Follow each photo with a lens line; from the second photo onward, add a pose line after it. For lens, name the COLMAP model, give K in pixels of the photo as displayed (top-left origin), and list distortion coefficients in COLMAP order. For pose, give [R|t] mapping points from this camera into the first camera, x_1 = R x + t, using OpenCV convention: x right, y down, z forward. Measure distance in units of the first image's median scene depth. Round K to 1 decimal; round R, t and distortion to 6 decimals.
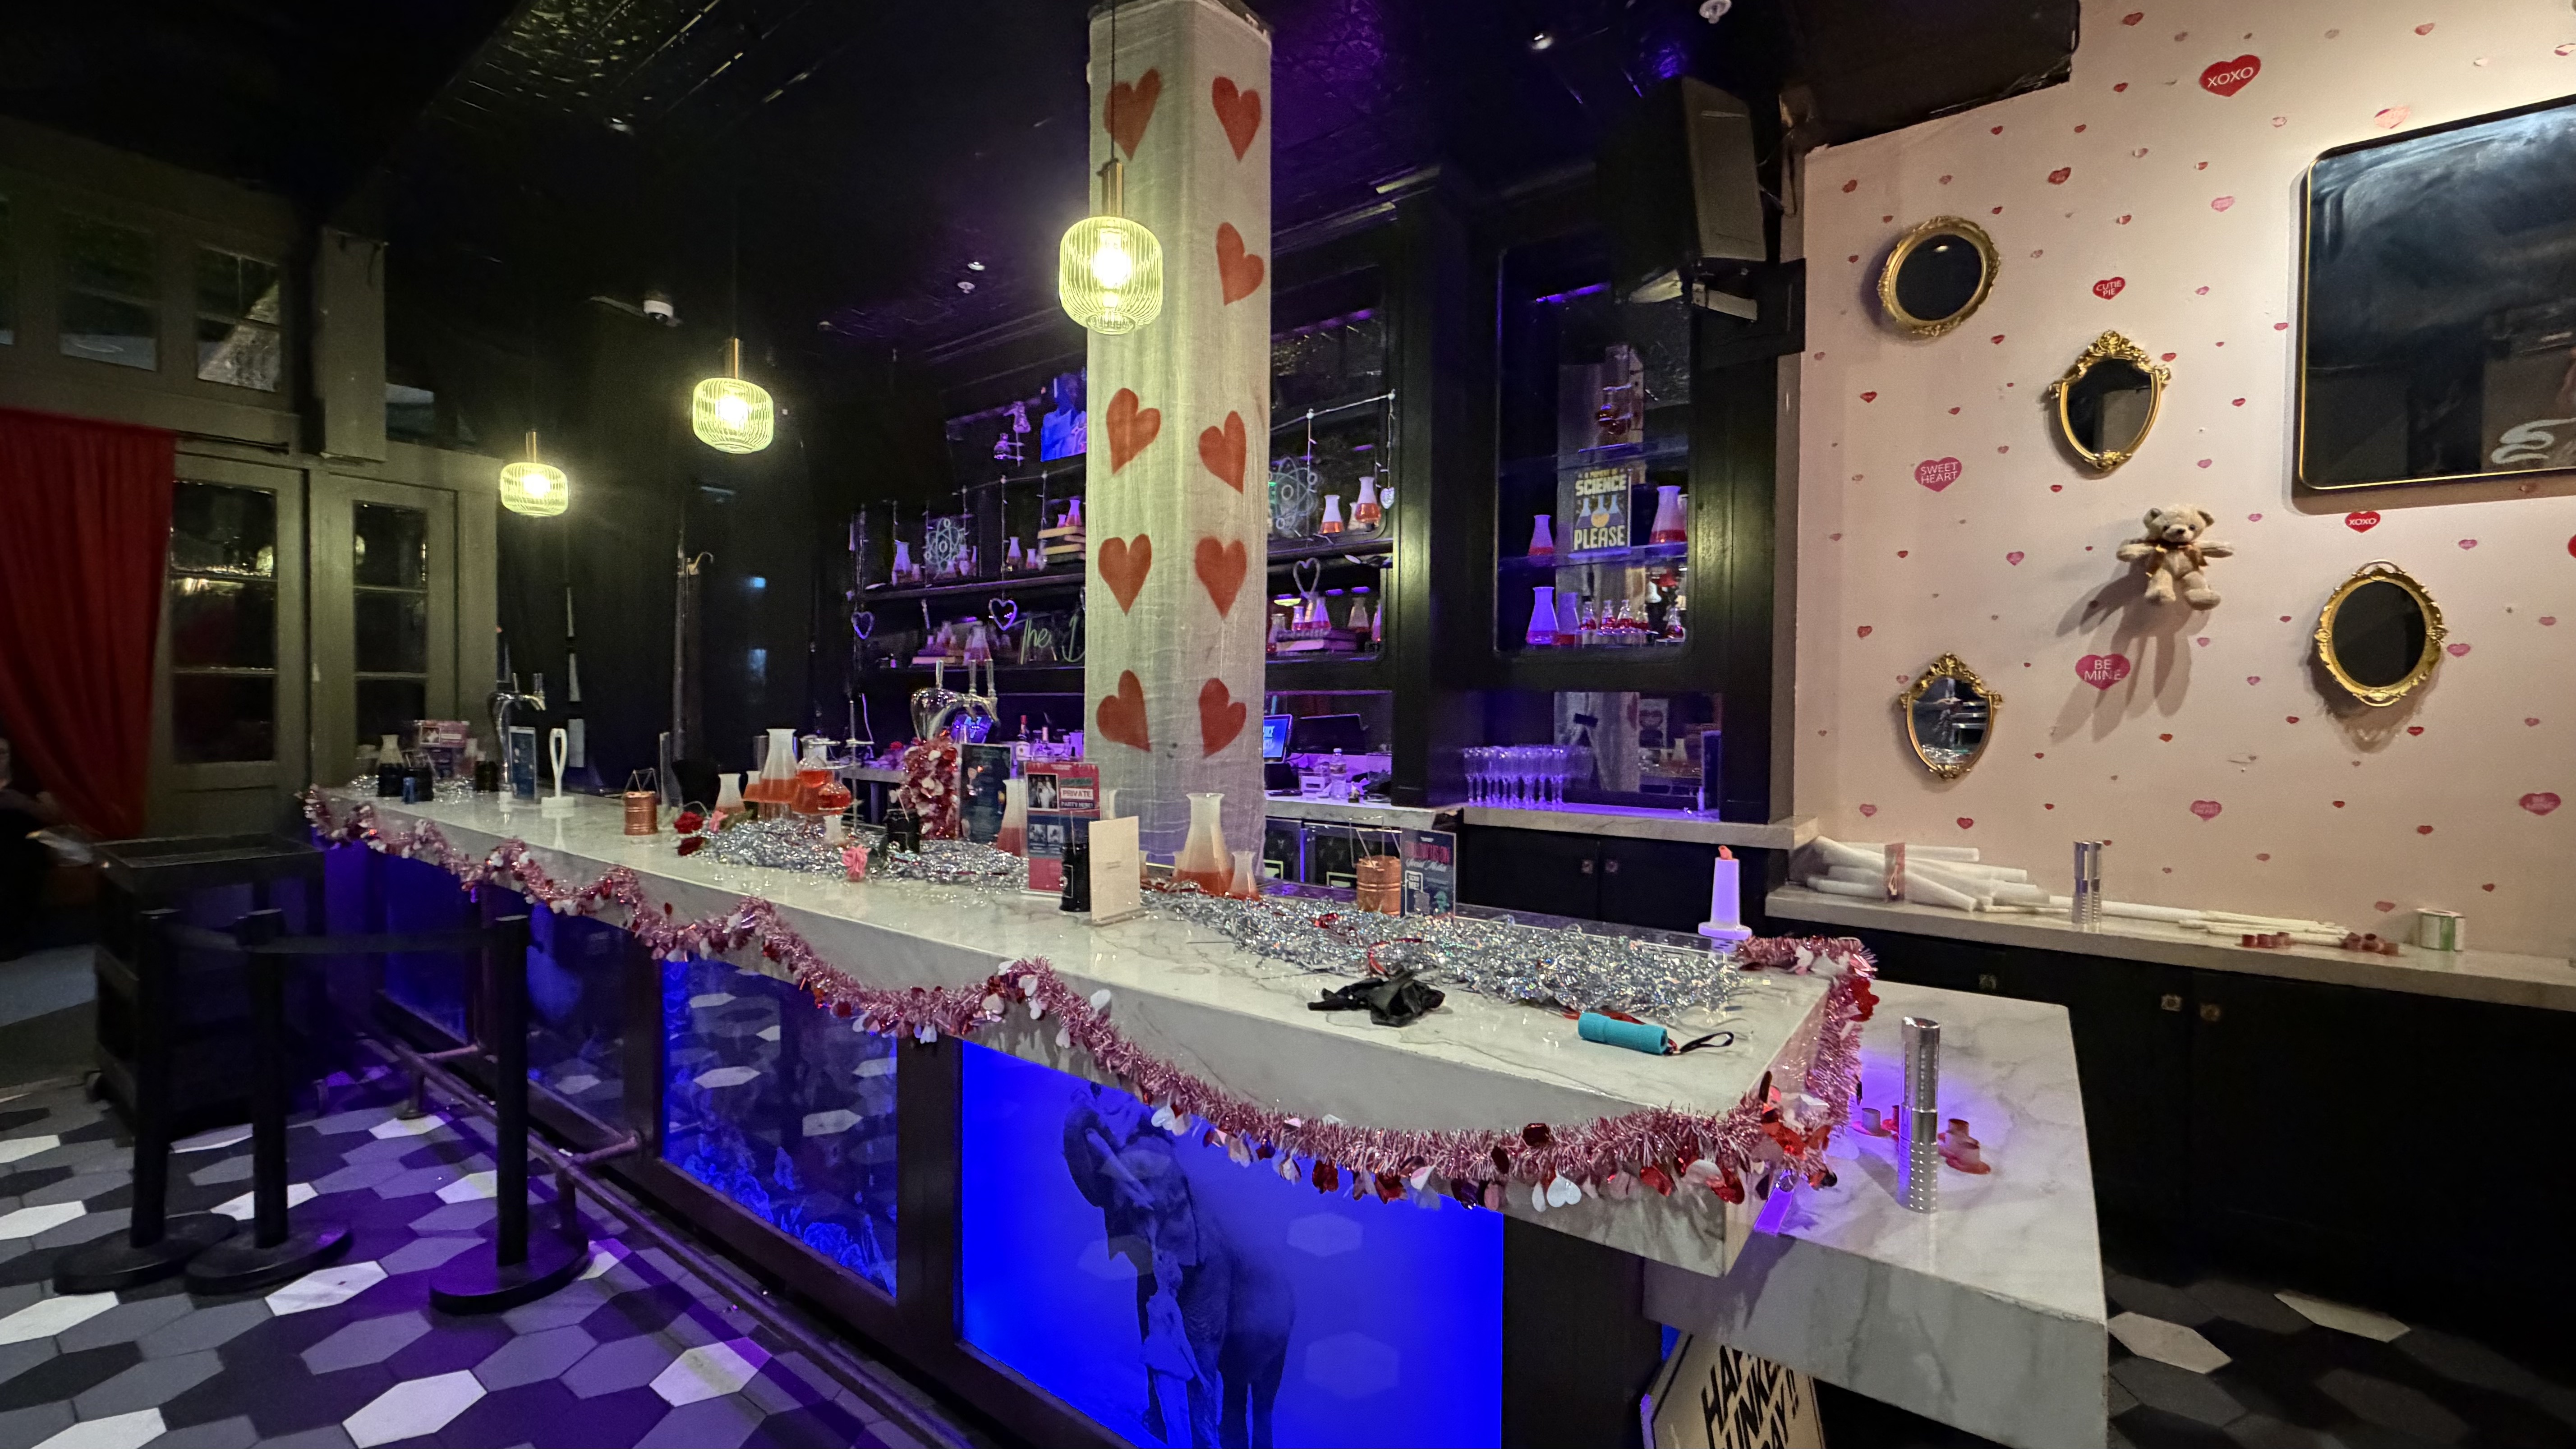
lens RADIAL K [[1027.0, 0, 1281.7], [0, 1027.0, 725.0], [0, 0, 1]] dist [-0.000262, 0.000370]
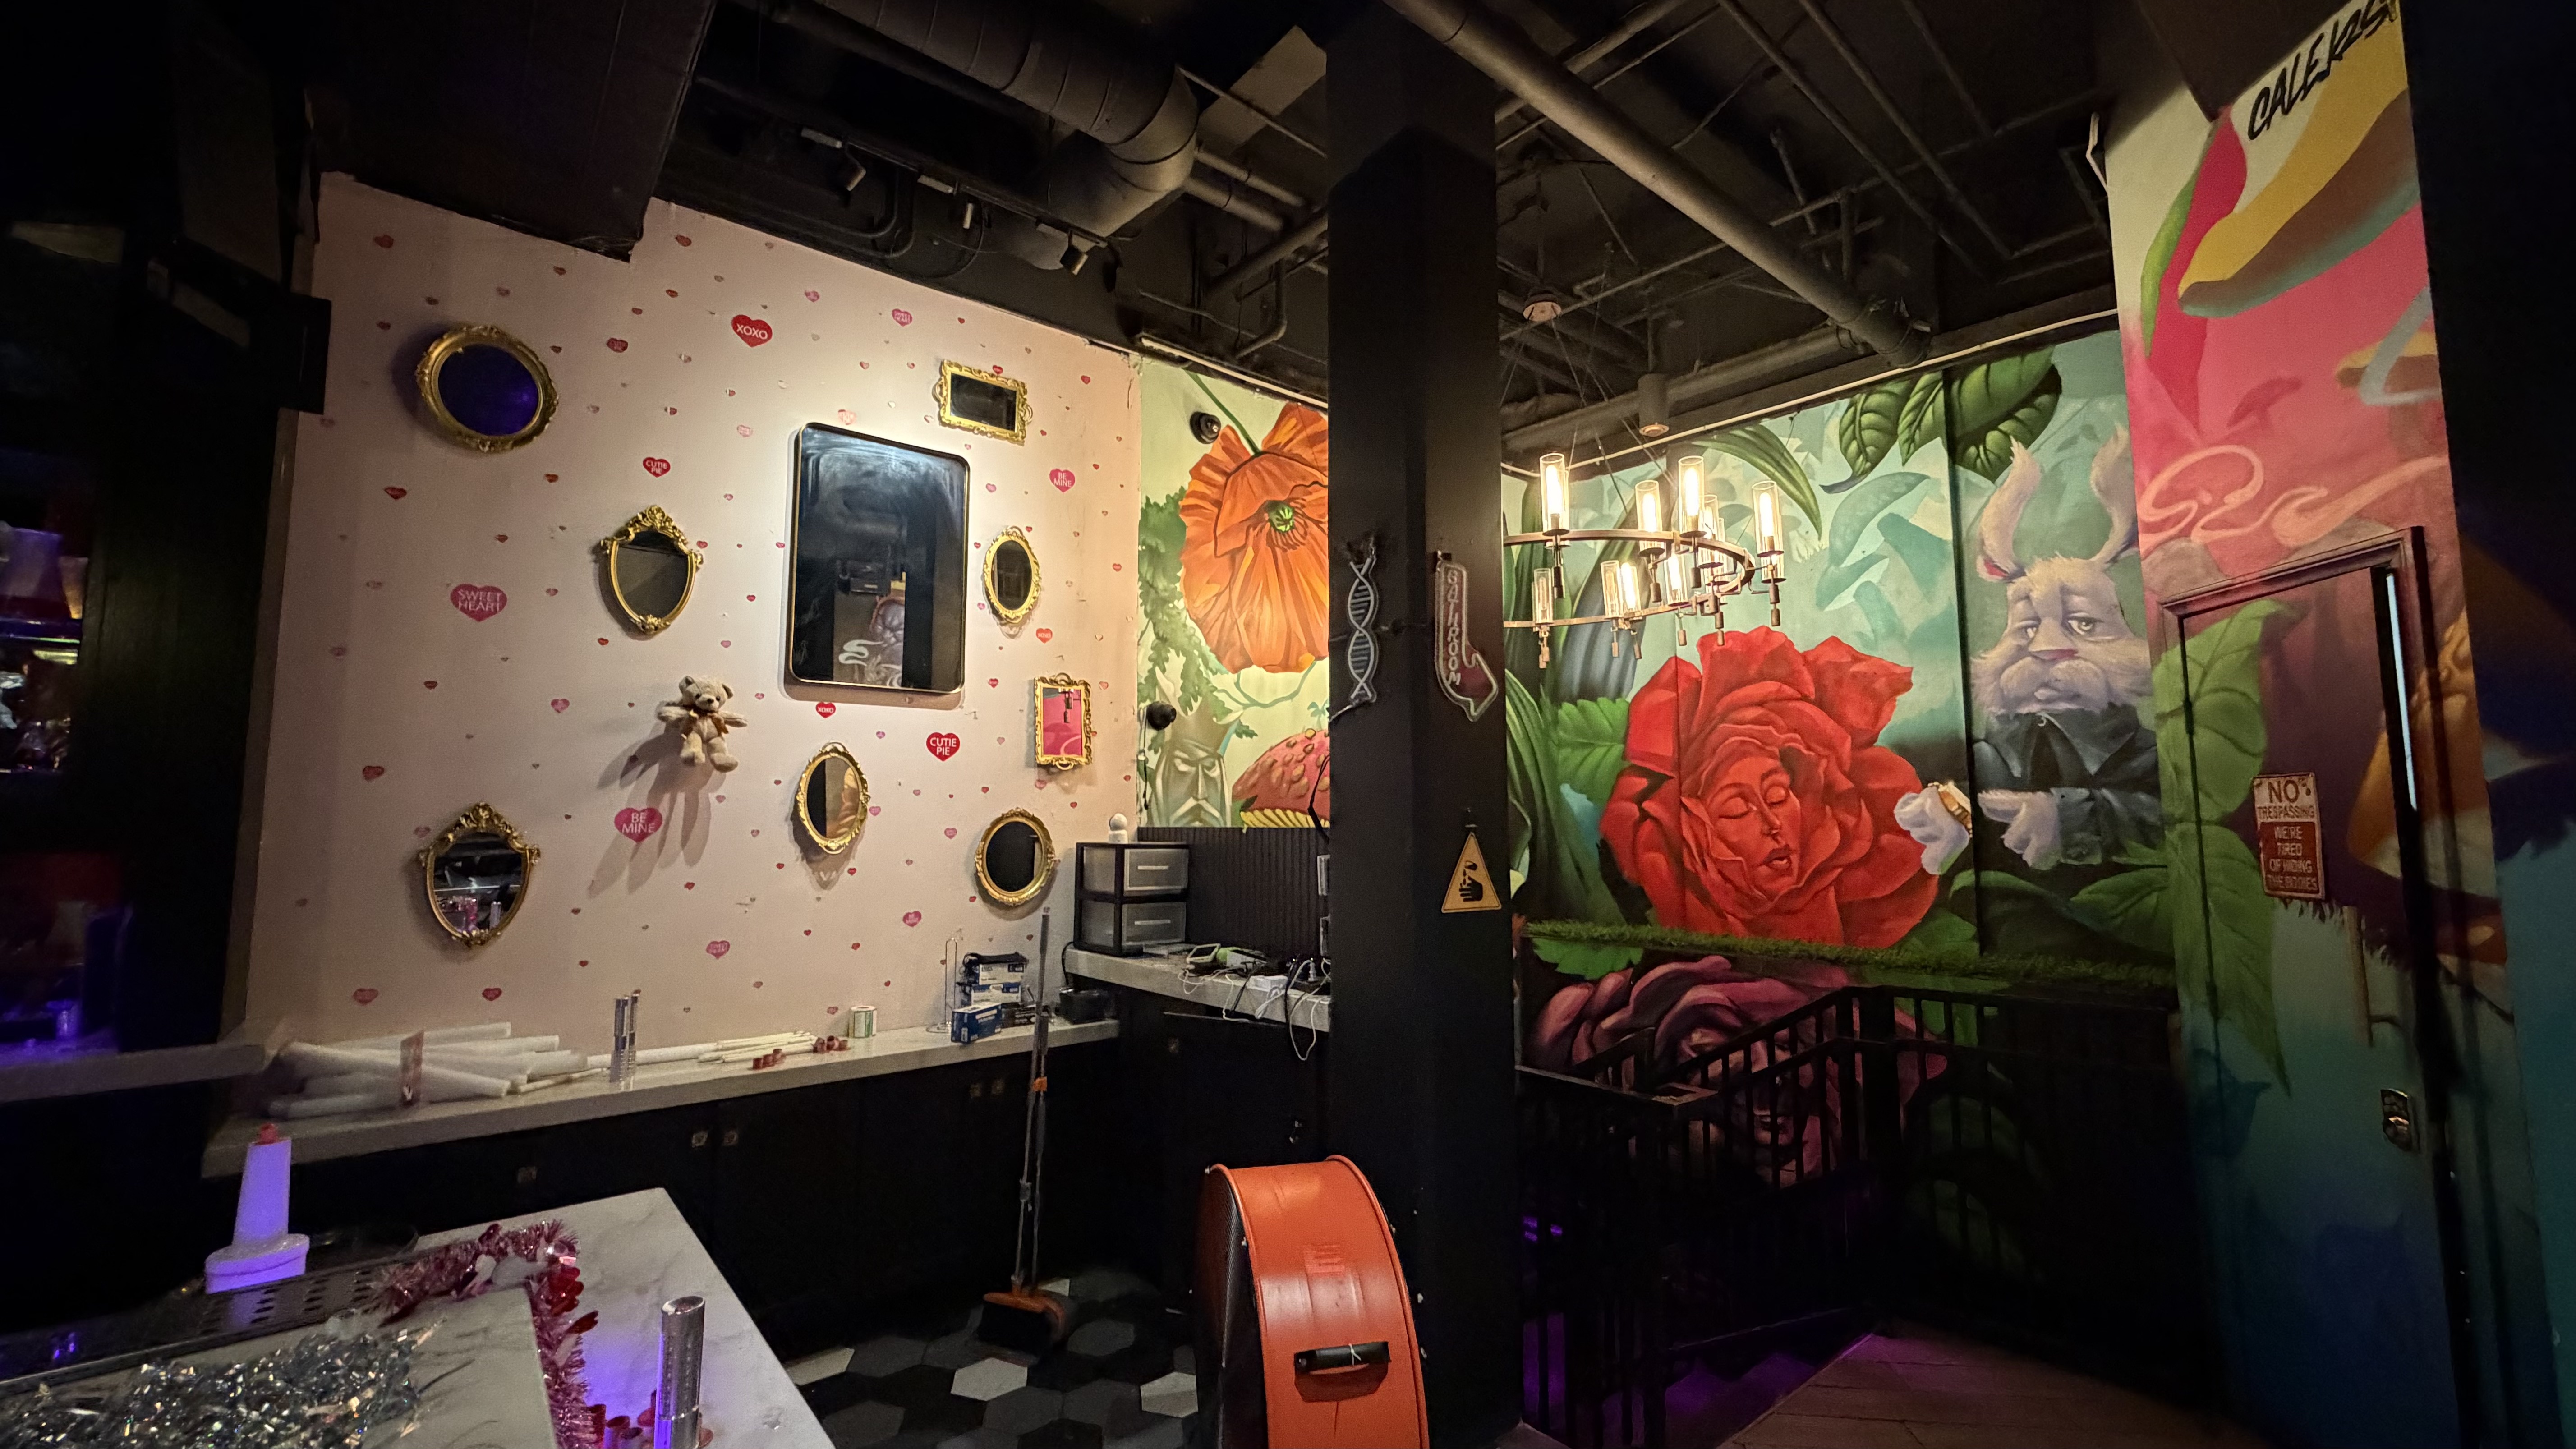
lens RADIAL K [[1027.0, 0, 1275.6], [0, 1027.0, 724.1], [0, 0, 1]] dist [-0.000262, 0.000370]
pose [[0.245301, 0.083748, 0.965823, -0.051889], [0.023760, 0.995443, -0.092351, -0.042573], [-0.969156, 0.045602, 0.242193, 0.124399]]
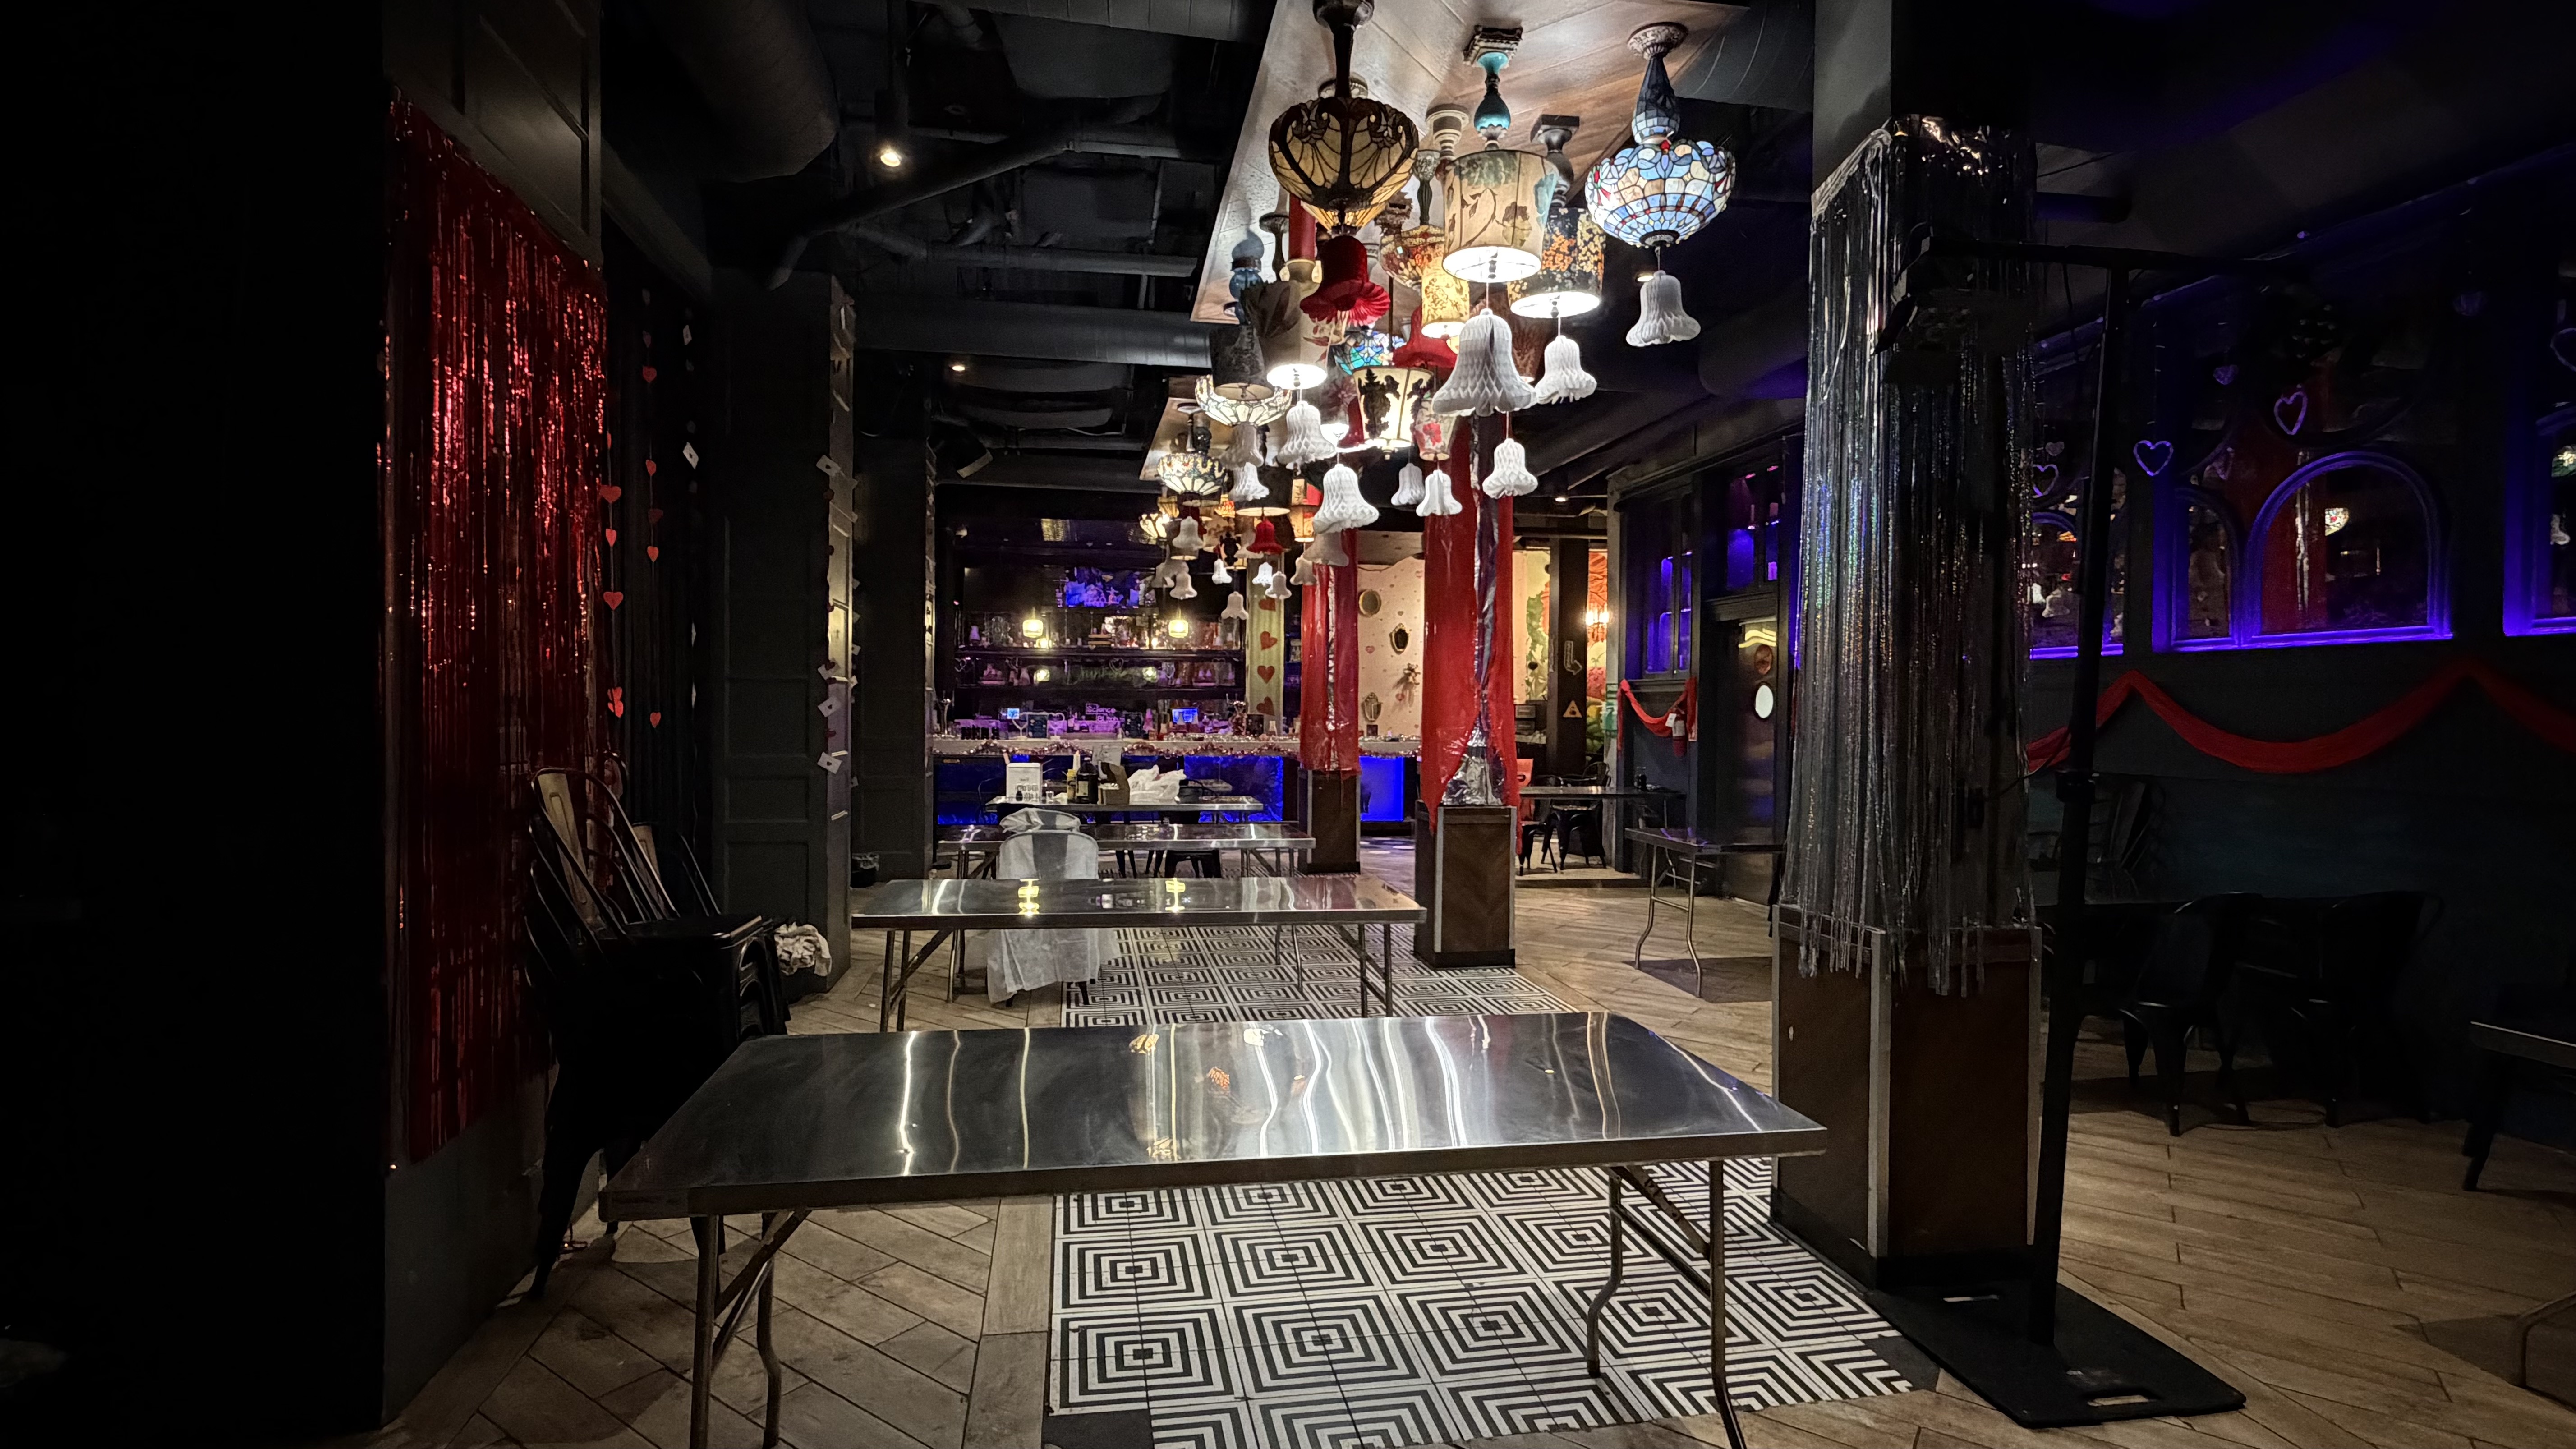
lens RADIAL K [[1199.0, 0, 1297.1], [0, 1199.0, 727.9], [0, 0, 1]] dist [0.000311, -0.000039]
pose [[0.682219, -0.016174, 0.730969, -3.443283], [0.009942, 0.999868, 0.012845, 0.012656], [-0.731080, -0.001496, 0.682290, -2.321018]]
